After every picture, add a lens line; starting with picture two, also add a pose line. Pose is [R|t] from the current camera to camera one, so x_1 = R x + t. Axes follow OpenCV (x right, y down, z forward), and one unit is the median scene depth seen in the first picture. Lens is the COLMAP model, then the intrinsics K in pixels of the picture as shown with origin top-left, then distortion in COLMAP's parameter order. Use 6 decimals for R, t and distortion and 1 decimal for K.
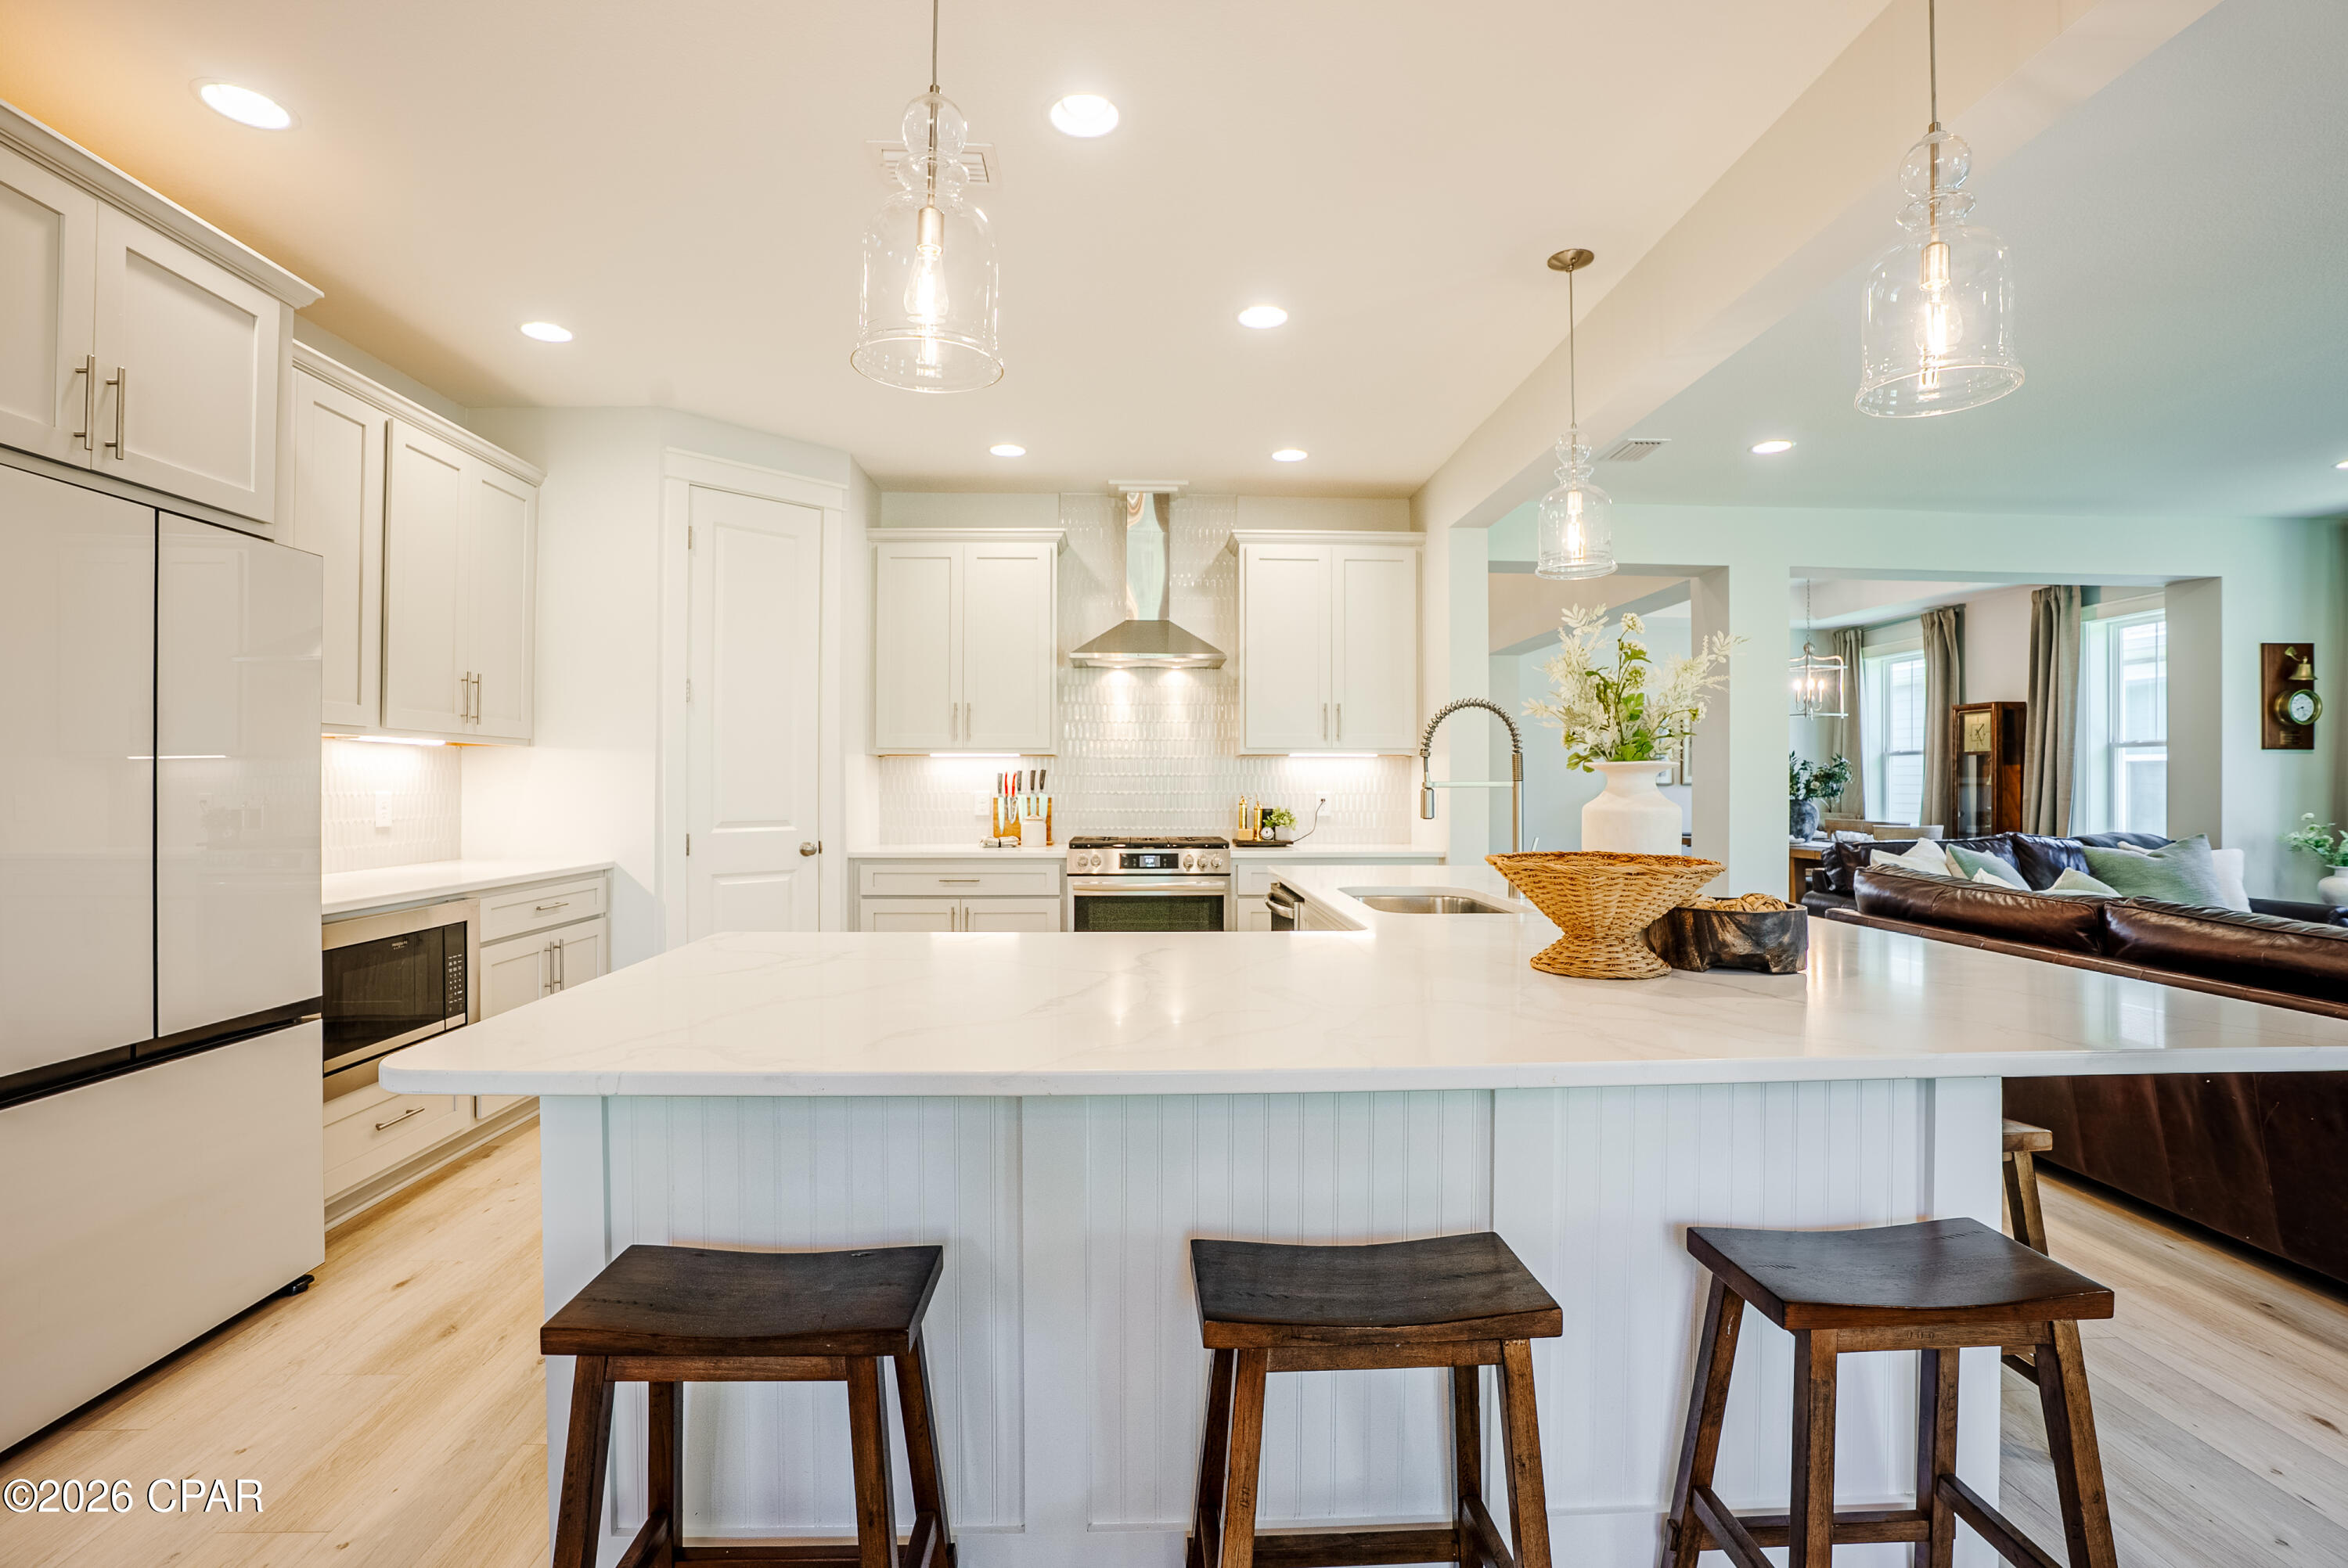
lens RADIAL K [[1108.3, 0, 1181.4], [0, 1108.3, 775.3], [0, 0, 1]] dist [-0.060235, 0.019859]
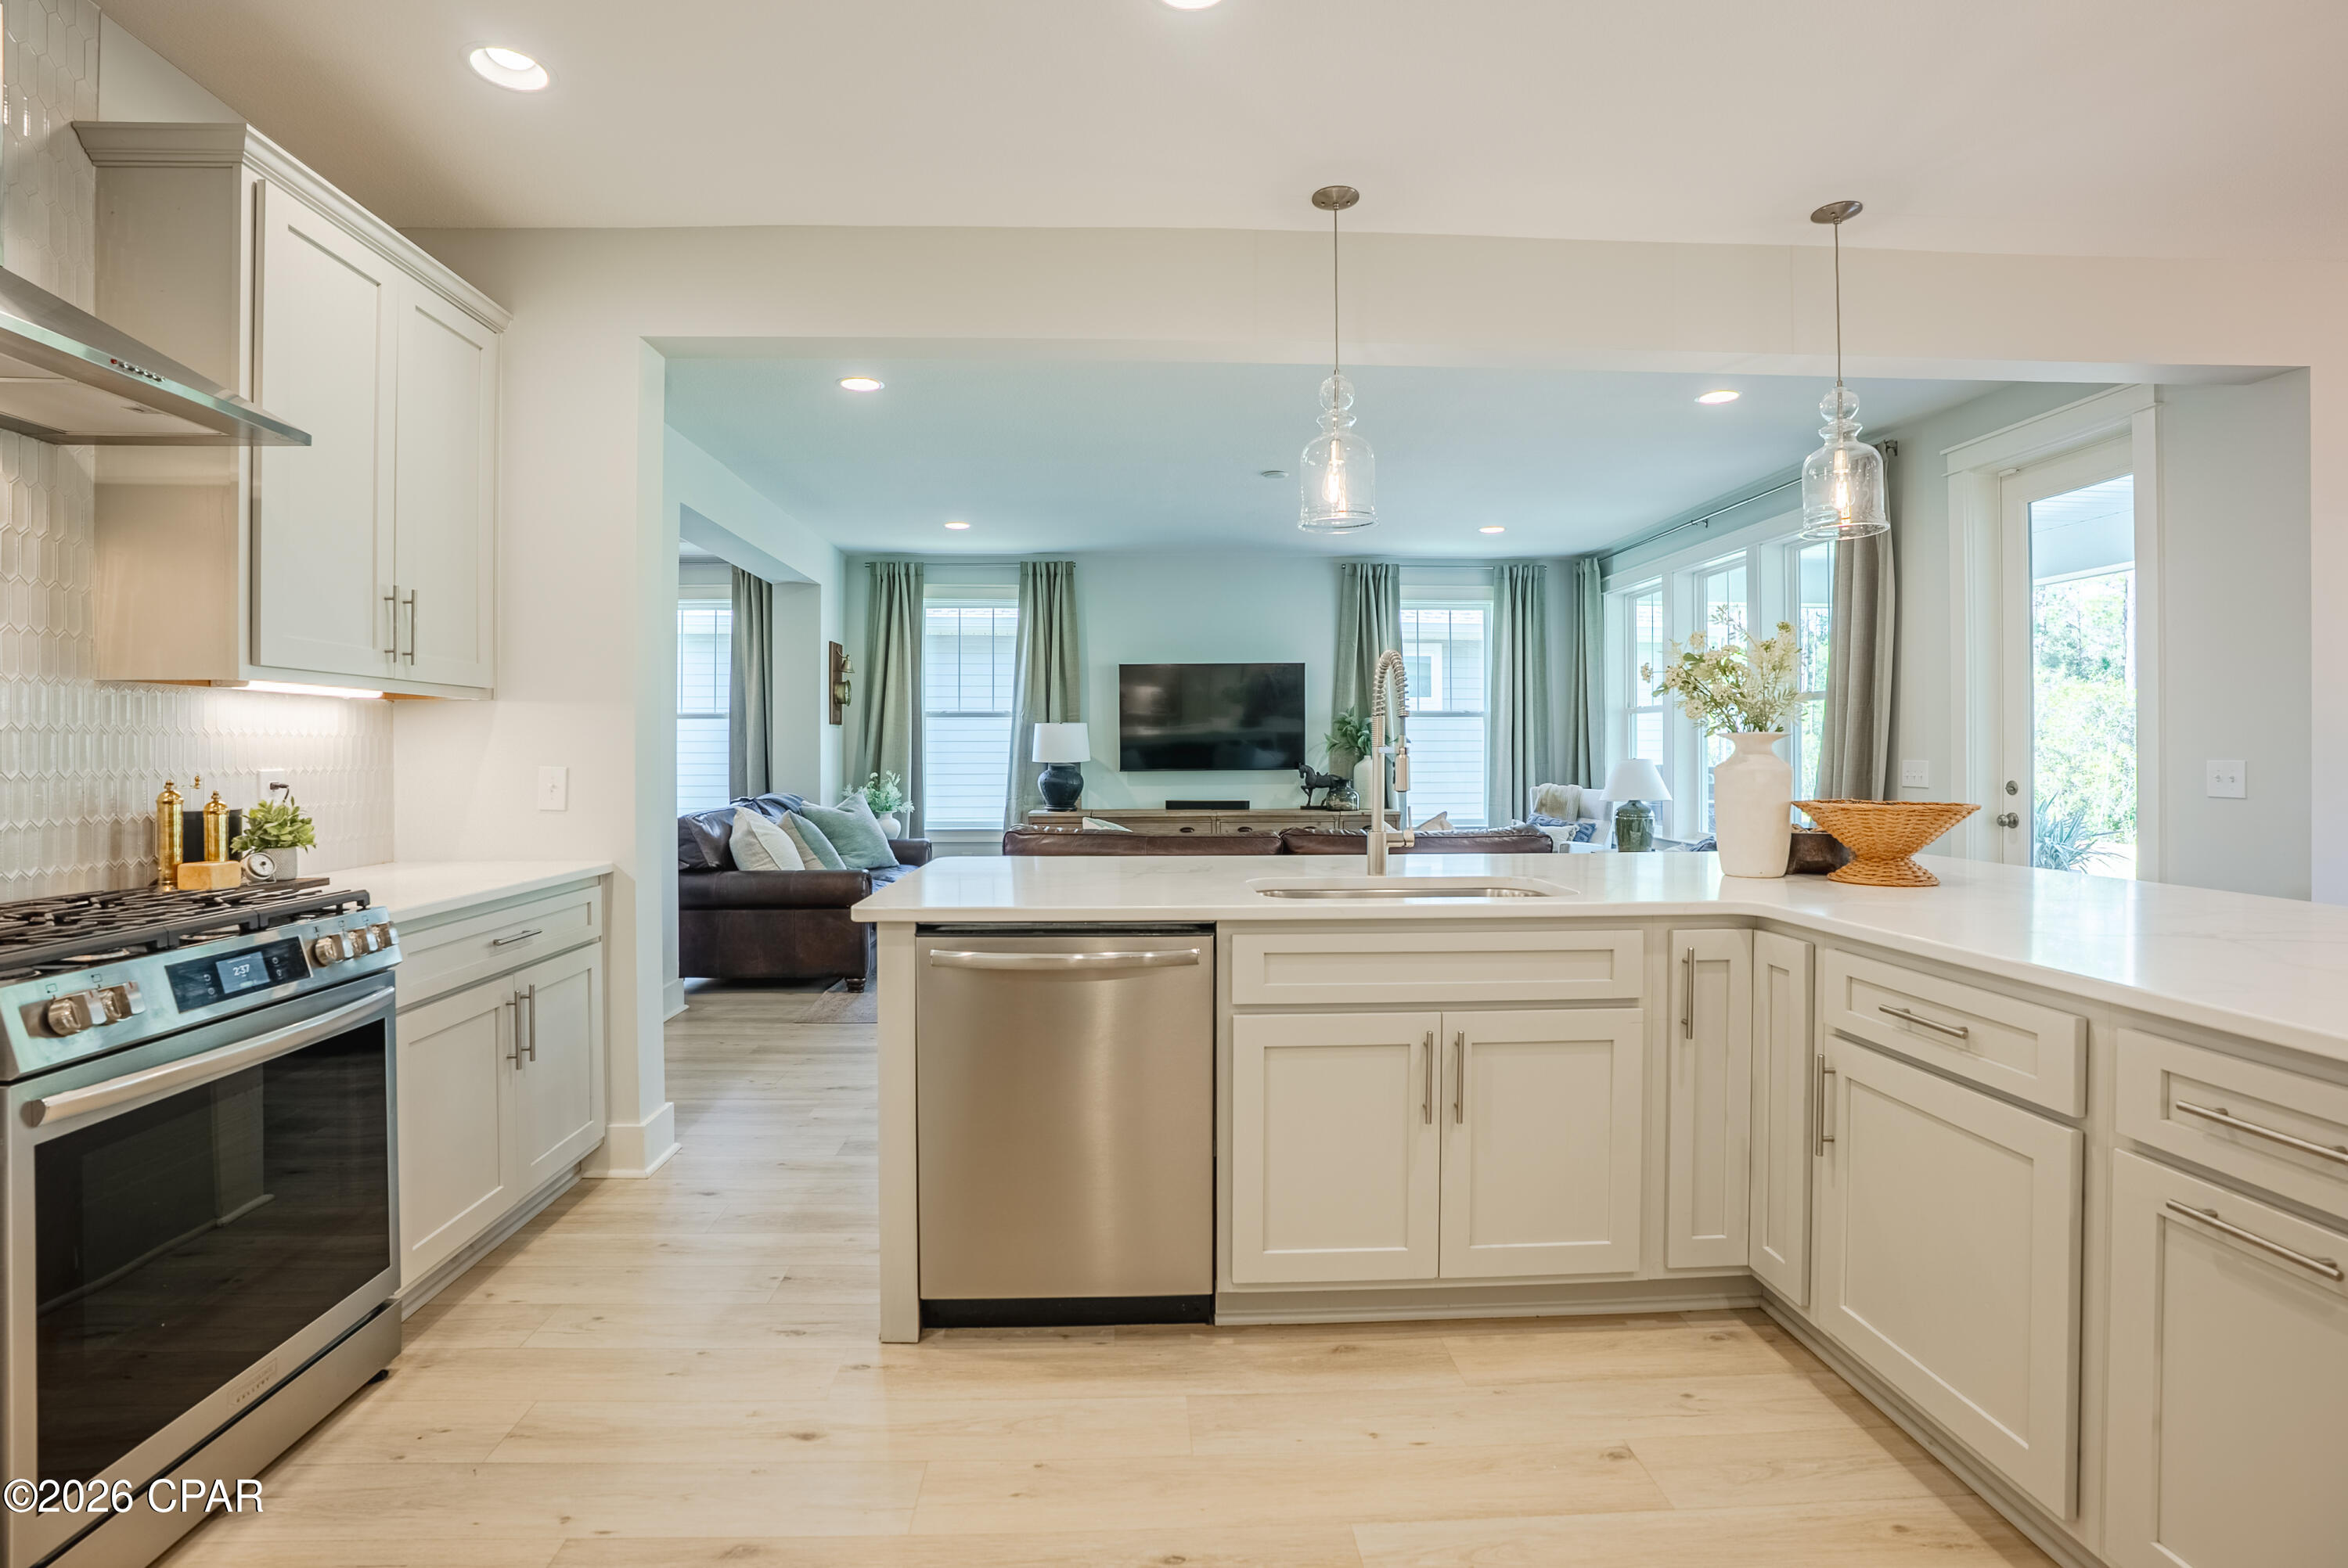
lens RADIAL K [[1108.3, 0, 1150.6], [0, 1108.3, 754.4], [0, 0, 1]] dist [-0.060235, 0.019859]
pose [[0.009527, -0.003357, 0.999949, -0.331863], [-0.005773, 0.999978, 0.003412, 0.005579], [-0.999938, -0.005805, 0.009507, 0.652326]]
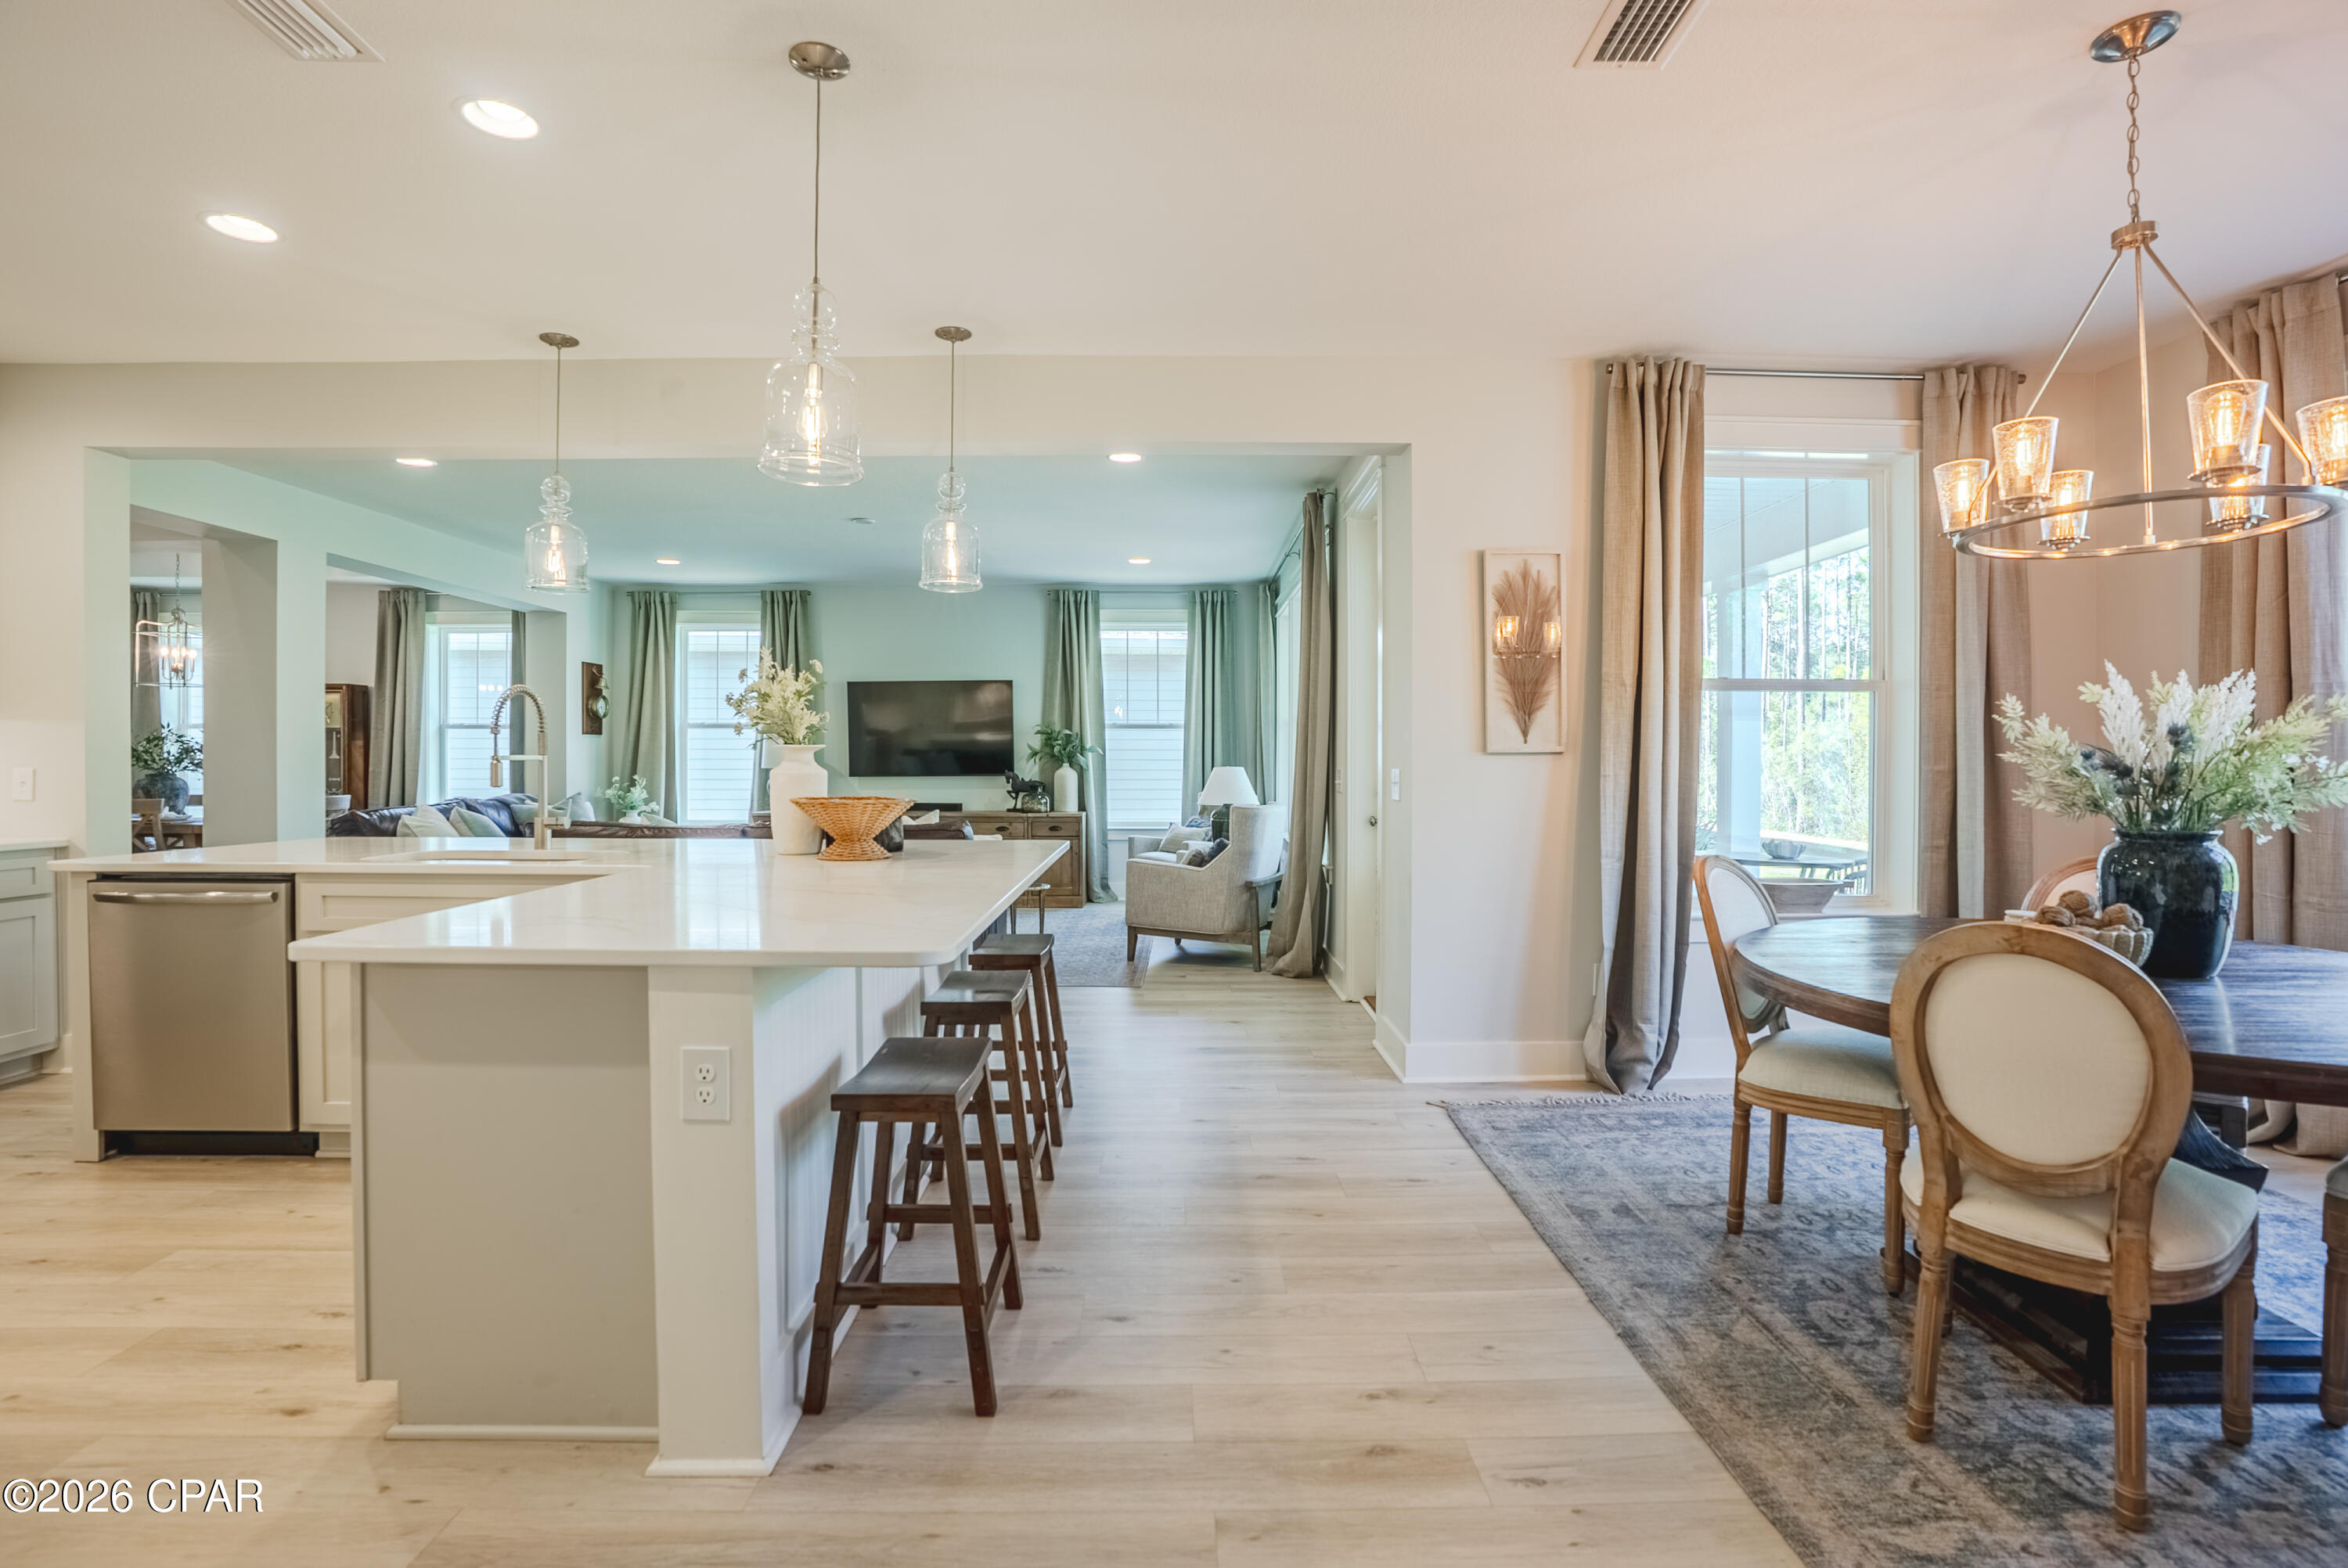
lens RADIAL K [[1108.3, 0, 1179.5], [0, 1108.3, 752.9], [0, 0, 1]] dist [-0.060235, 0.019859]
pose [[0.036890, 0.005862, 0.999302, -0.483965], [-0.008258, 0.999950, -0.005561, 0.002905], [-0.999285, -0.008047, 0.036937, 0.135086]]
